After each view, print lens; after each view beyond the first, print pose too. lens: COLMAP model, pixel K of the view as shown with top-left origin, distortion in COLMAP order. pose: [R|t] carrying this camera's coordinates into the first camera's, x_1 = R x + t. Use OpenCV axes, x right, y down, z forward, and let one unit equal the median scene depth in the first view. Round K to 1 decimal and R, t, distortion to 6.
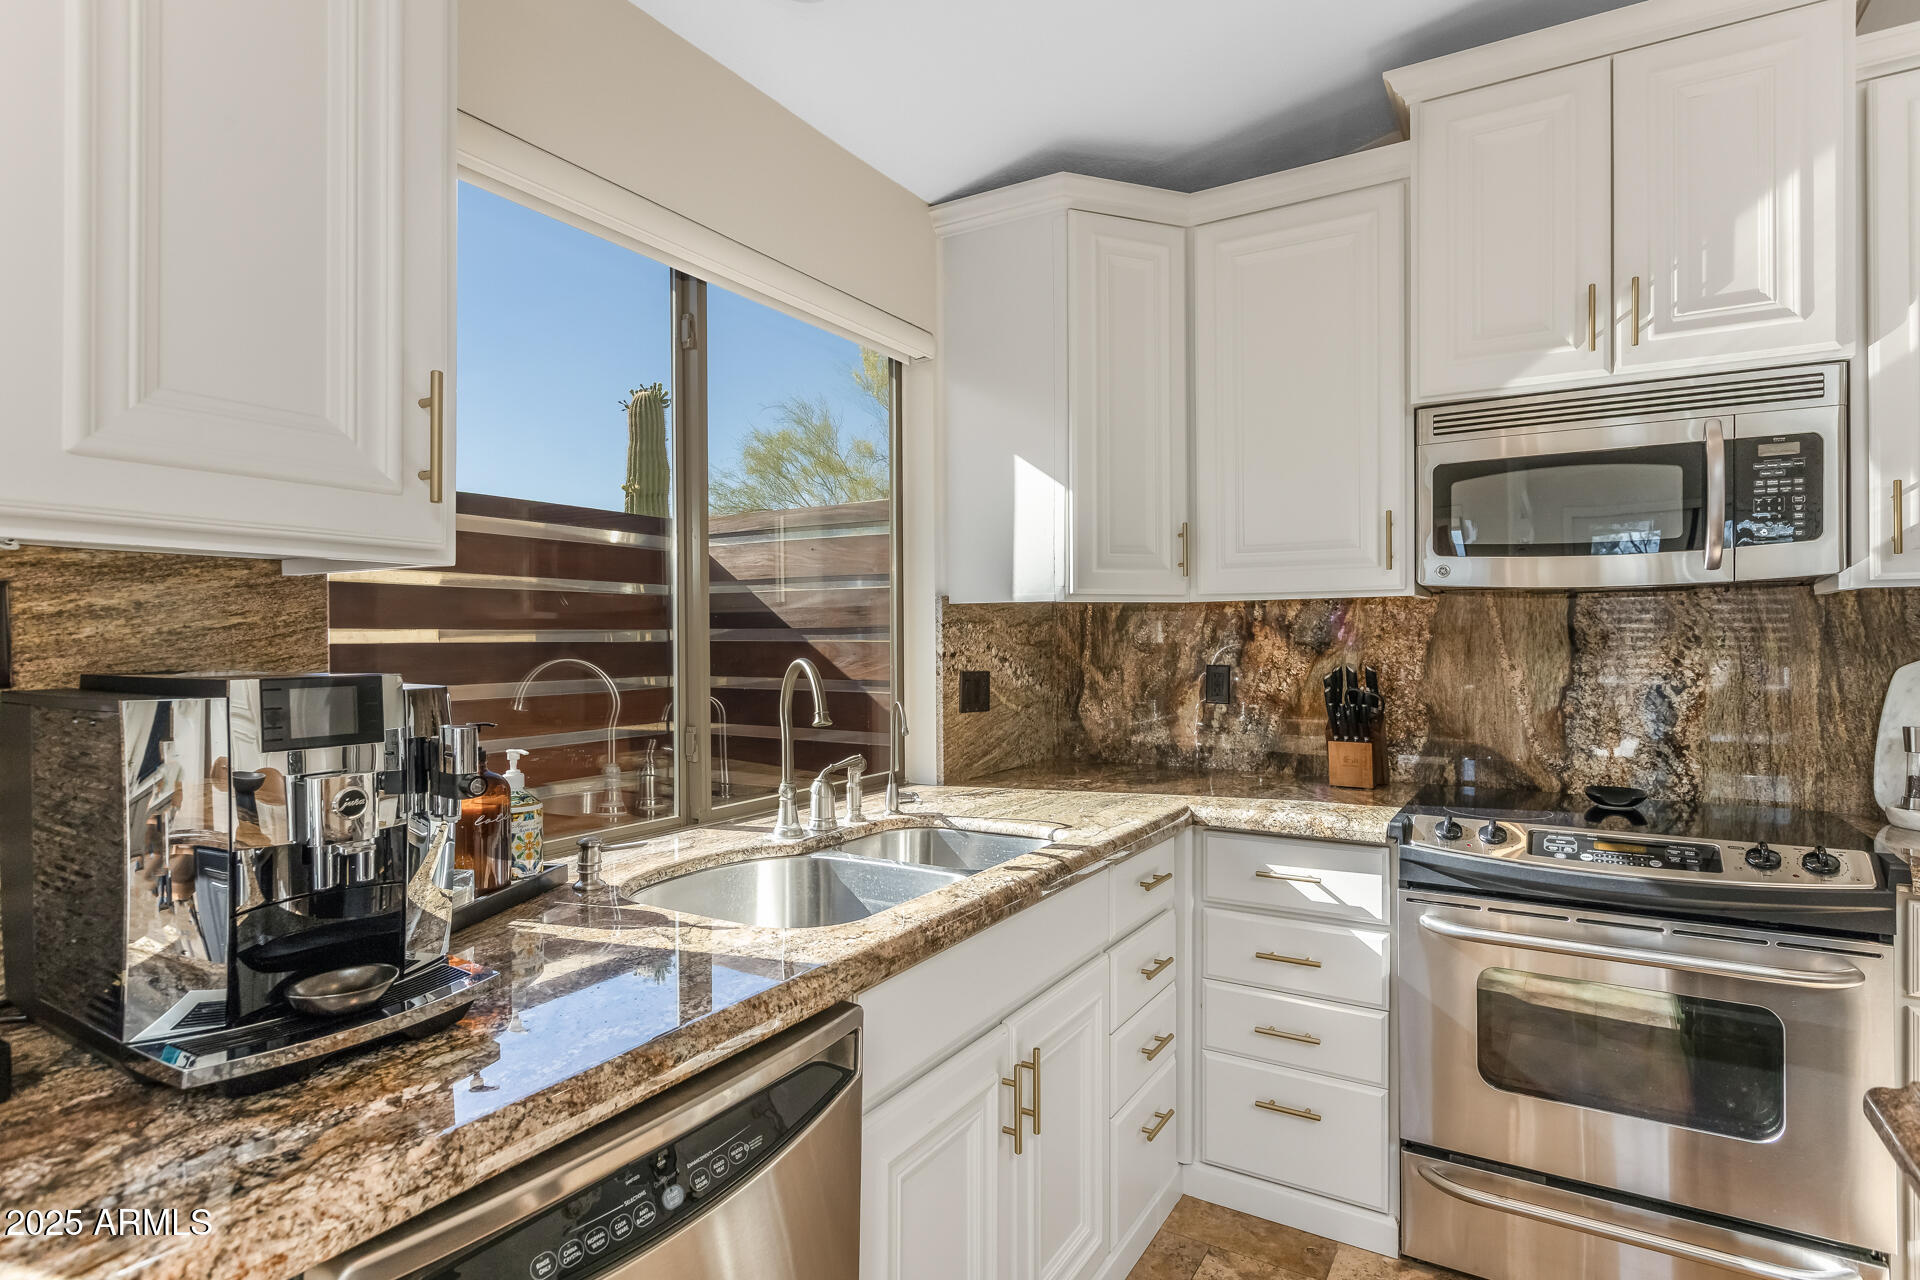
lens RADIAL K [[975.9, 0, 992.0], [0, 975.9, 641.0], [0, 0, 1]] dist [0.001096, 0.001517]
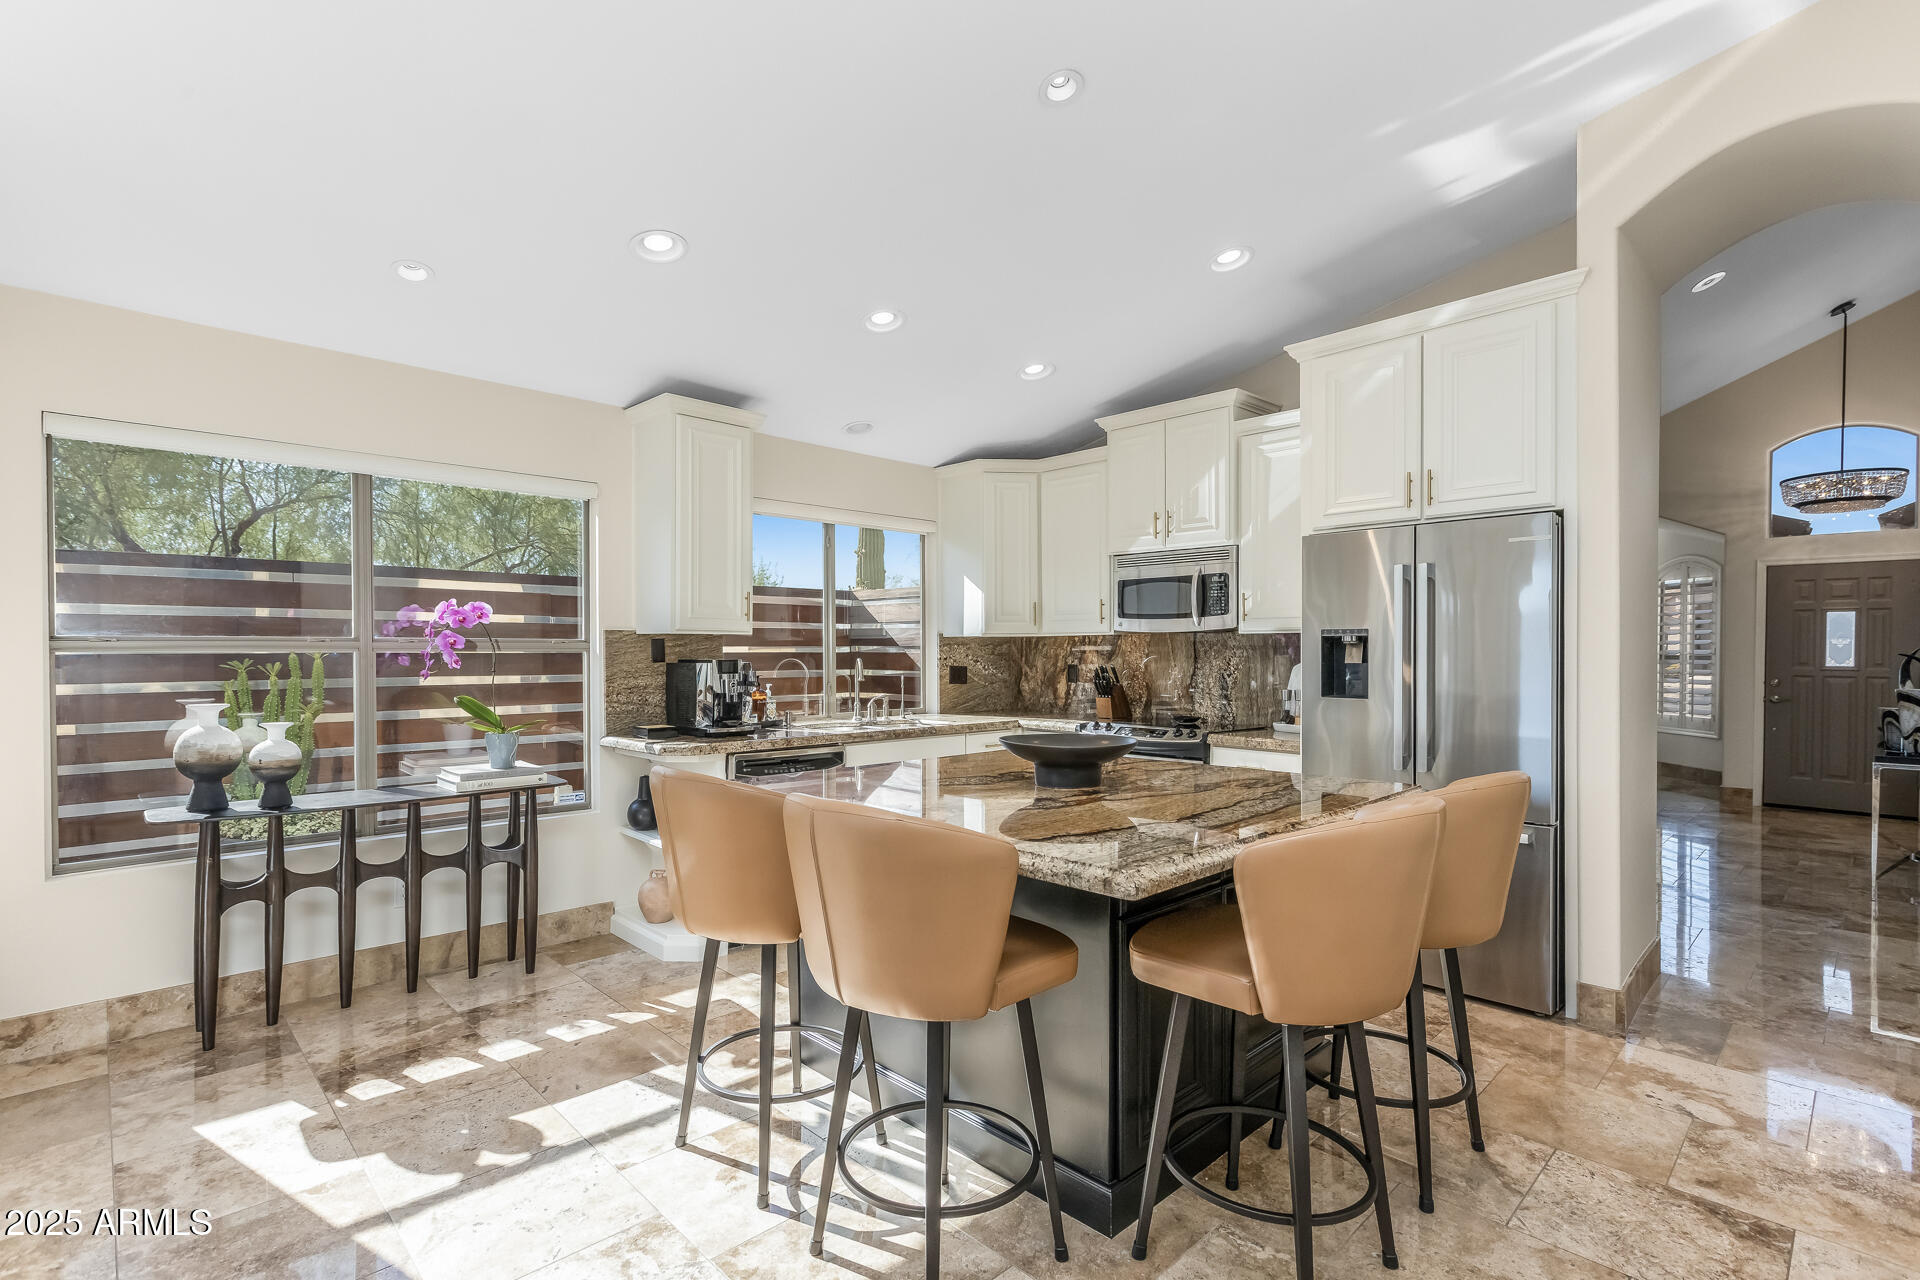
lens RADIAL K [[975.9, 0, 951.5], [0, 975.9, 648.9], [0, 0, 1]] dist [0.001096, 0.001517]
pose [[0.949864, 0.001640, -0.312659, 0.811622], [-0.002039, 0.999997, -0.000949, -0.008271], [0.312656, 0.001539, 0.949865, -1.399829]]
